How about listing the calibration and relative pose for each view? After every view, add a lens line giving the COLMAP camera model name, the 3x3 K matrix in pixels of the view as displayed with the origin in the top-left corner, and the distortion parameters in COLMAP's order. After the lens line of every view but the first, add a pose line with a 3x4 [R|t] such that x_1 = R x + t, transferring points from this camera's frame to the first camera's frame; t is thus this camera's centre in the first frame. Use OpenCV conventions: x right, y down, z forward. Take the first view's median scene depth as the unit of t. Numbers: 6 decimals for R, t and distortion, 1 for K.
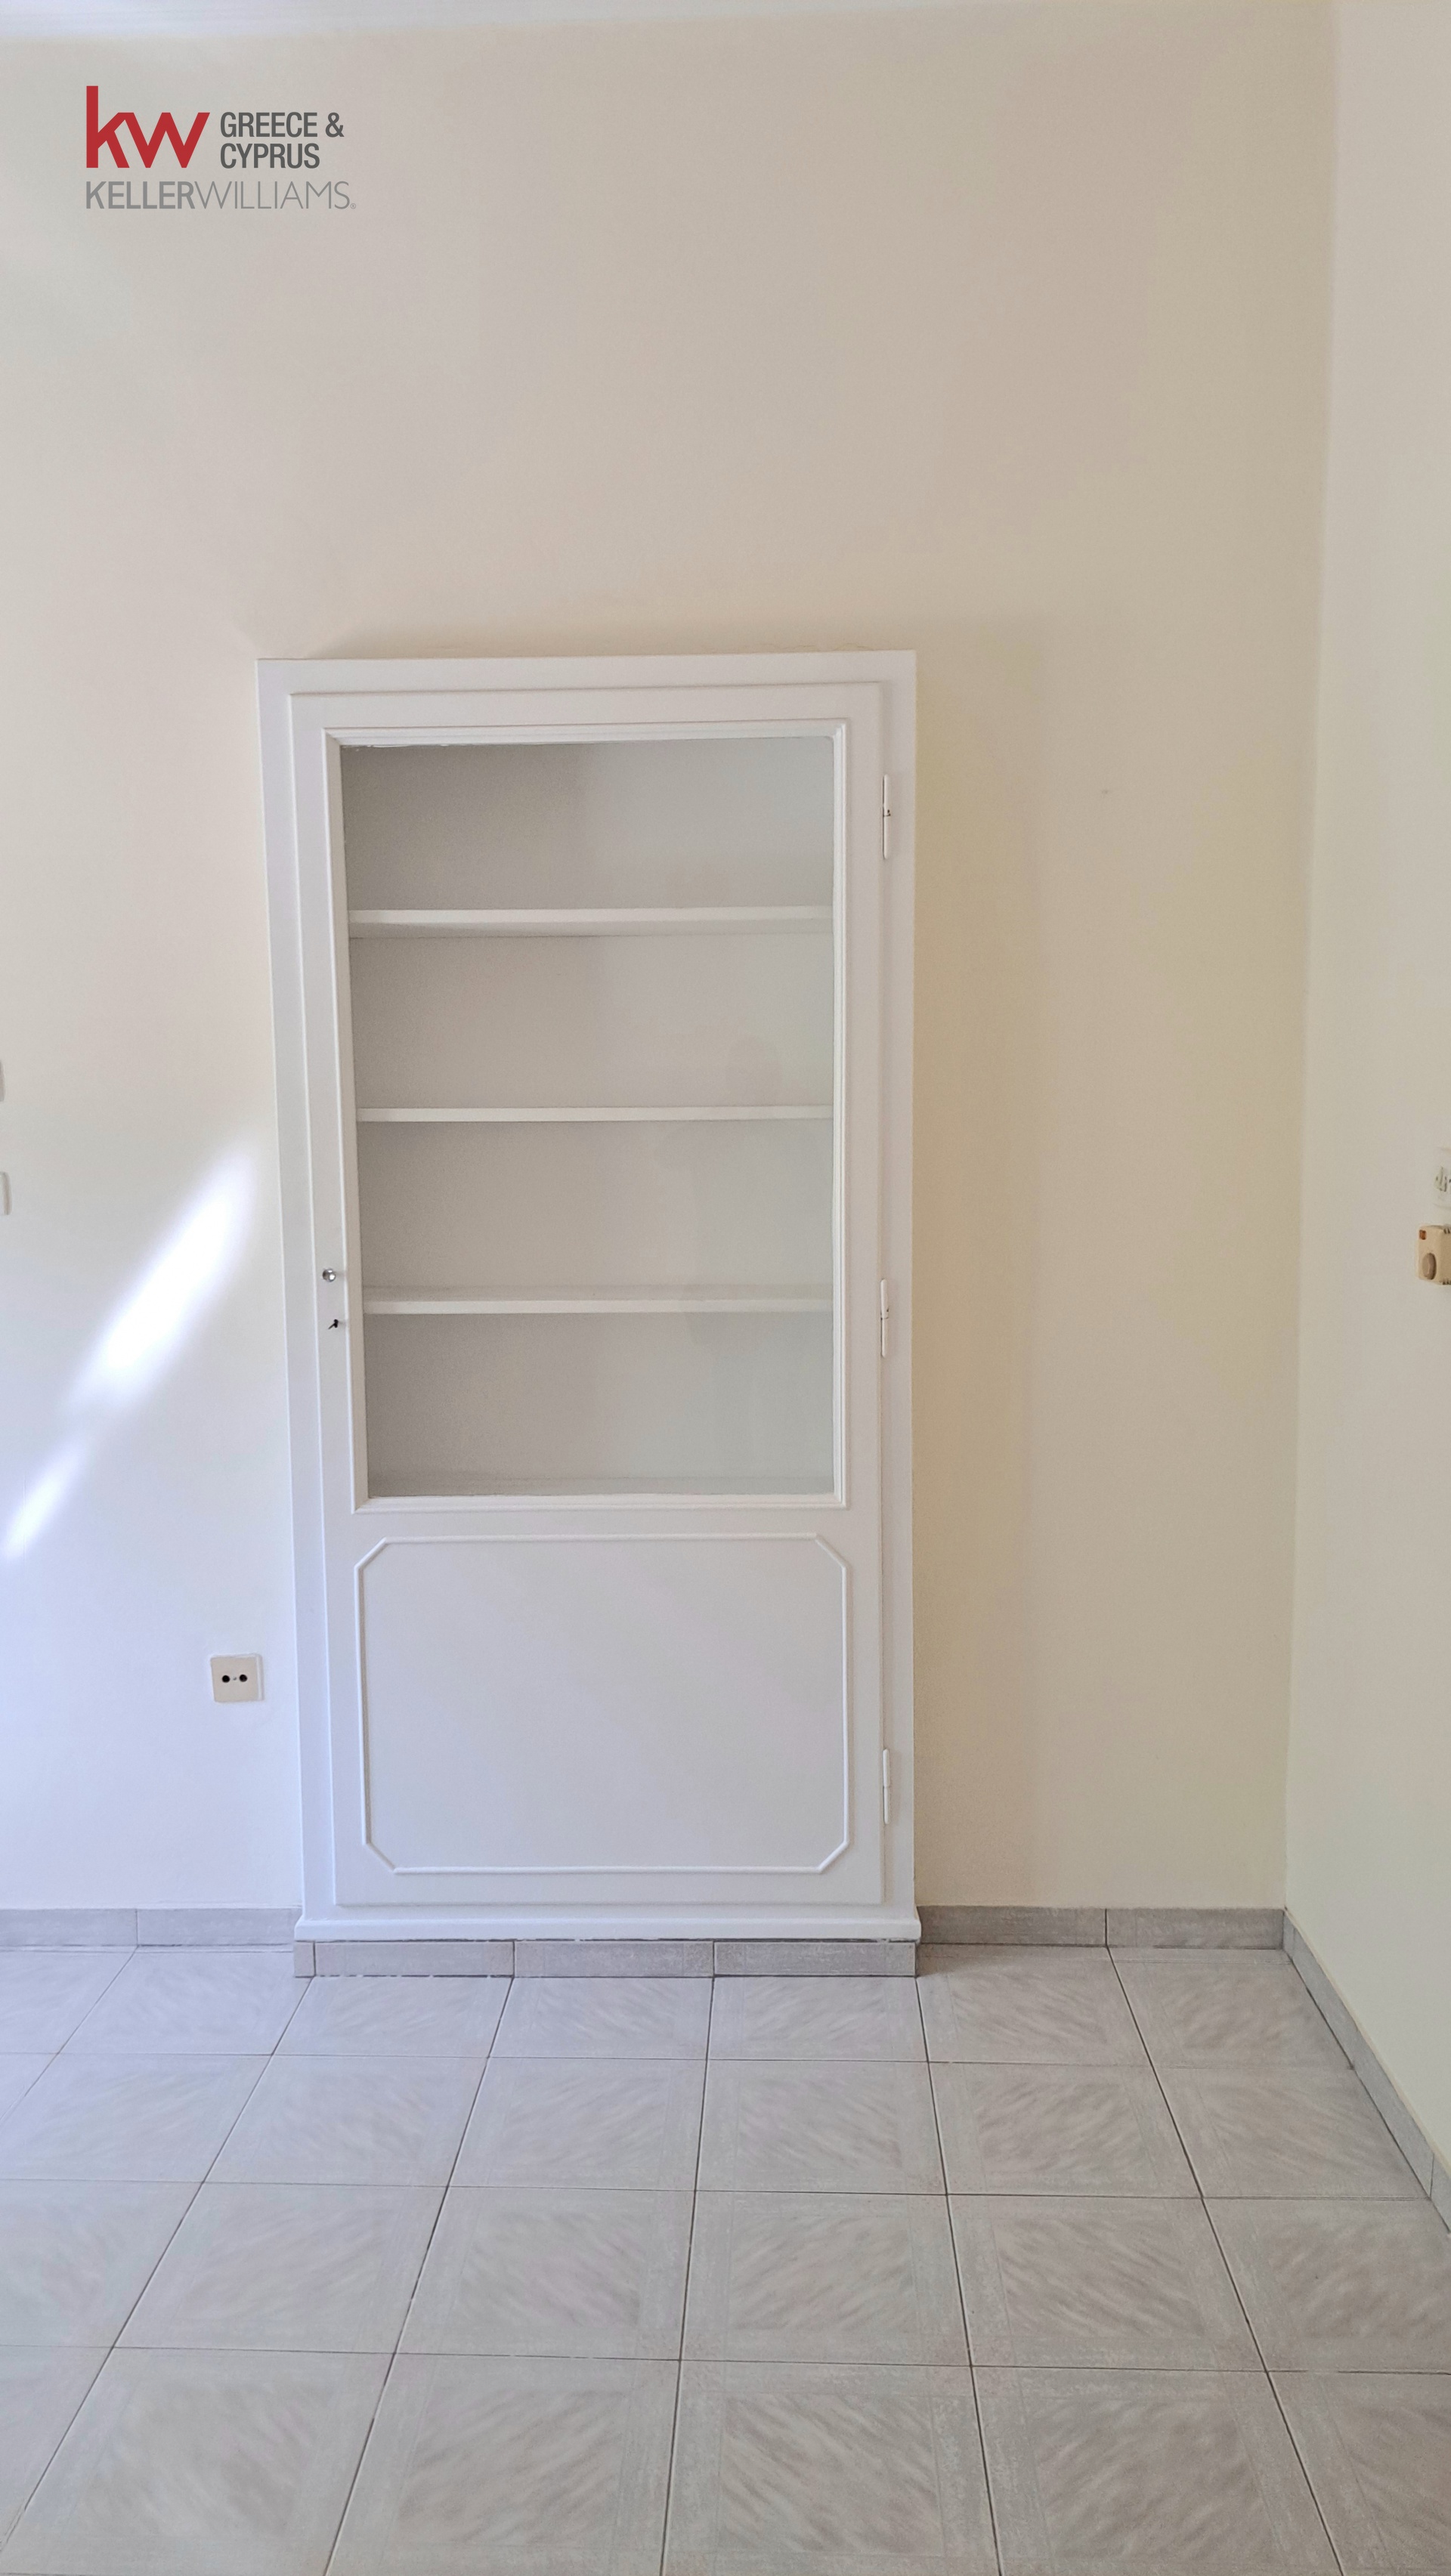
lens RADIAL K [[1844.5, 0, 730.0], [0, 1844.5, 1308.4], [0, 0, 1]] dist [0.076519, -0.073962]
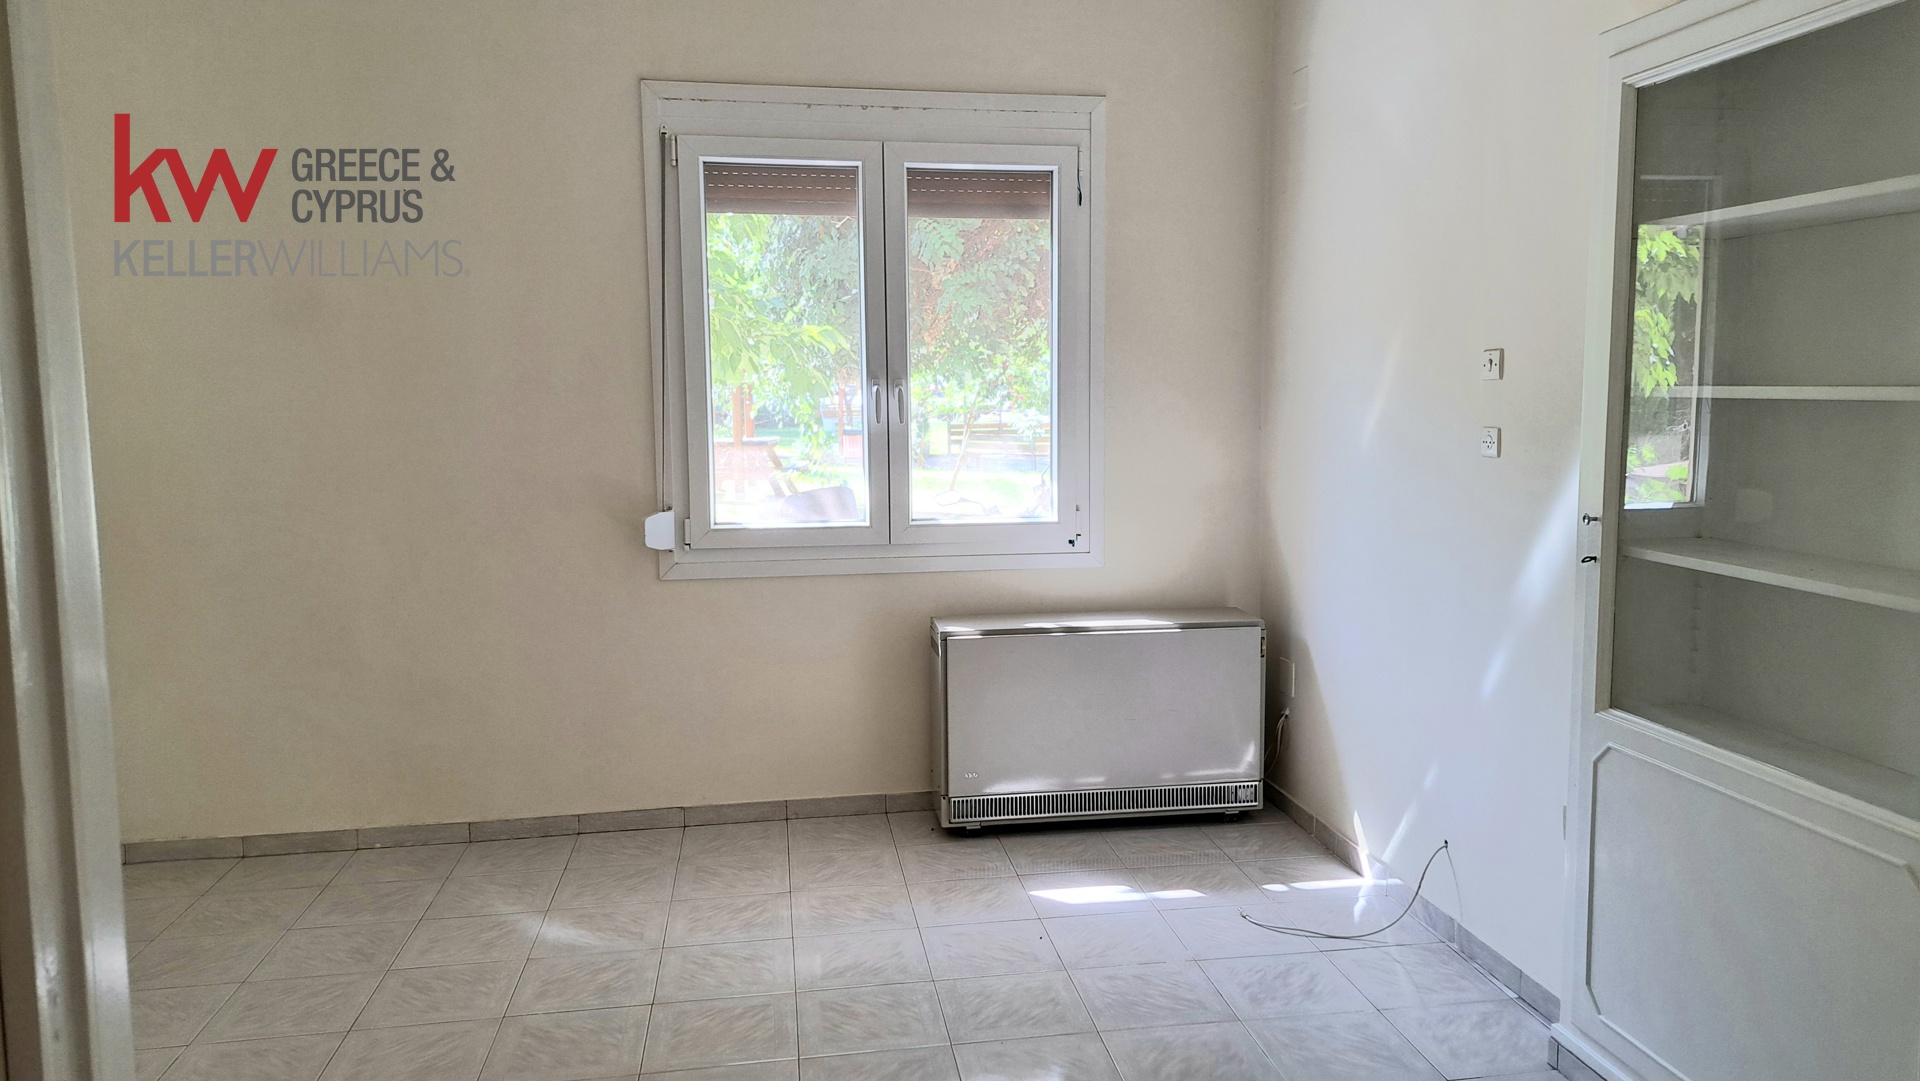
lens RADIAL K [[1374.7, 0, 980.7], [0, 1374.7, 530.2], [0, 0, 1]] dist [0.076519, -0.073962]
pose [[0.196183, 0.110730, -0.974295, 0.597078], [-0.109359, 0.989876, 0.090480, -0.049388], [0.974450, 0.088797, 0.206306, 0.397705]]
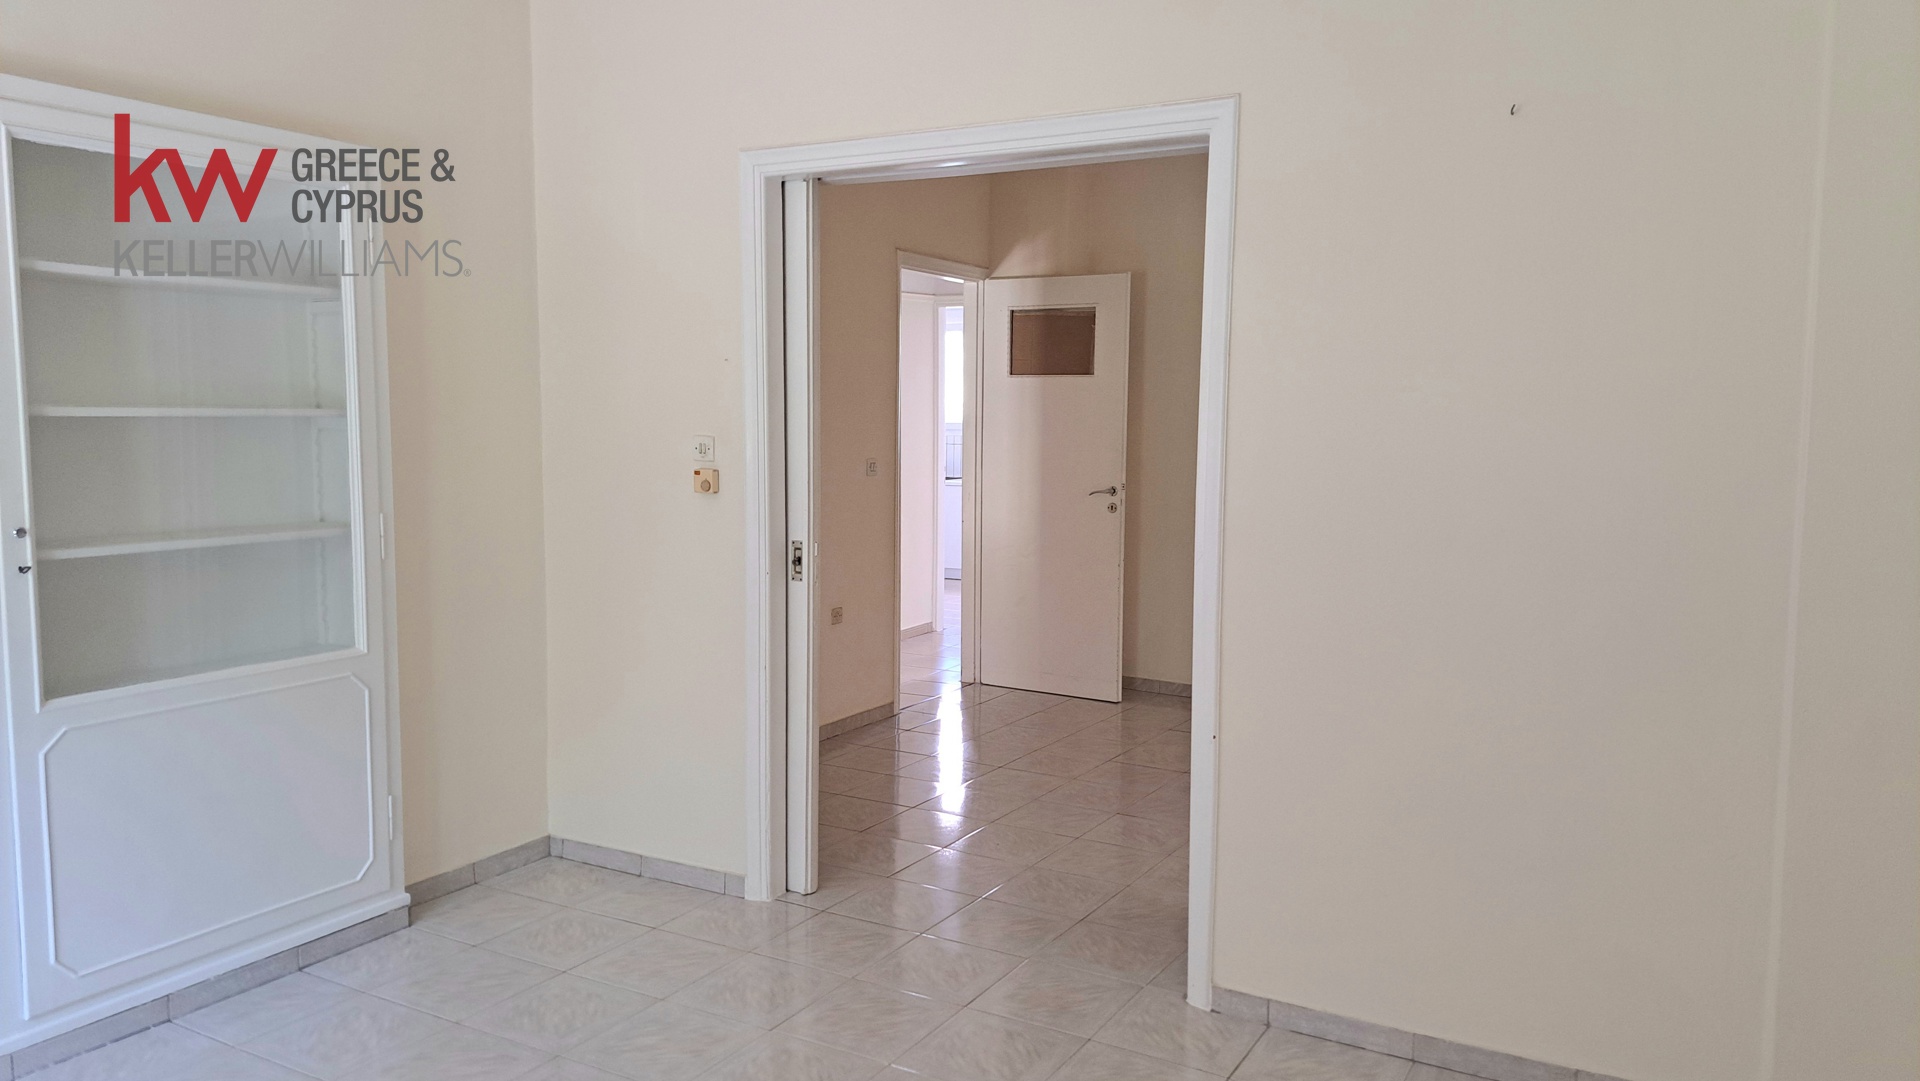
lens RADIAL K [[1374.7, 0, 956.3], [0, 1374.7, 545.8], [0, 0, 1]] dist [0.076519, -0.073962]
pose [[0.462805, -0.071574, 0.883566, -0.766677], [0.088688, 0.995473, 0.034185, 0.015741], [-0.882013, 0.062541, 0.467057, -0.050978]]
